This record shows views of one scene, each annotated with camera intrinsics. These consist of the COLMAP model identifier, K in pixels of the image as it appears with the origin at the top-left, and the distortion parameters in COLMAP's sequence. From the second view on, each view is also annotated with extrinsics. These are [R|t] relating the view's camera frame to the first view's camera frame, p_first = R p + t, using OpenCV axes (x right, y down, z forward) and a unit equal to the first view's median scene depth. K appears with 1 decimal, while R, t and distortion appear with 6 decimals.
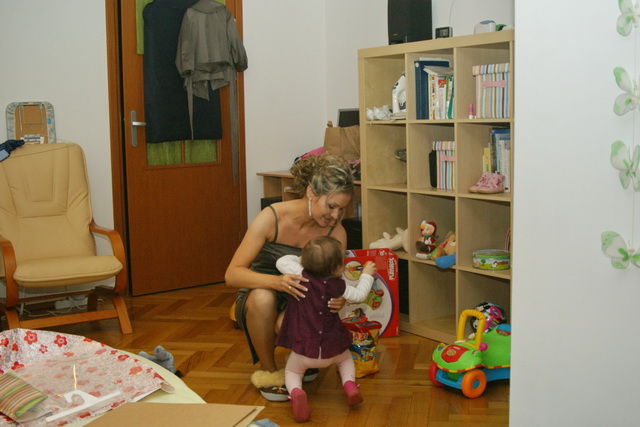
lens RADIAL K [[885.5, 0, 320.0], [0, 885.5, 213.5], [0, 0, 1]] dist [-0.047631, -0.031001]
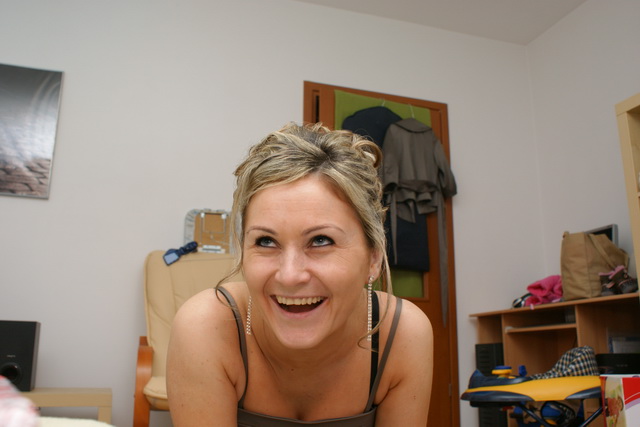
lens RADIAL K [[622.5, 0, 320.0], [0, 622.5, 213.5], [0, 0, 1]] dist [-0.121281, 0.129025]
pose [[0.968954, -0.041628, -0.243712, -0.066904], [-0.046210, 0.937862, -0.343918, 0.078853], [0.242885, 0.344503, 0.906821, 0.420581]]
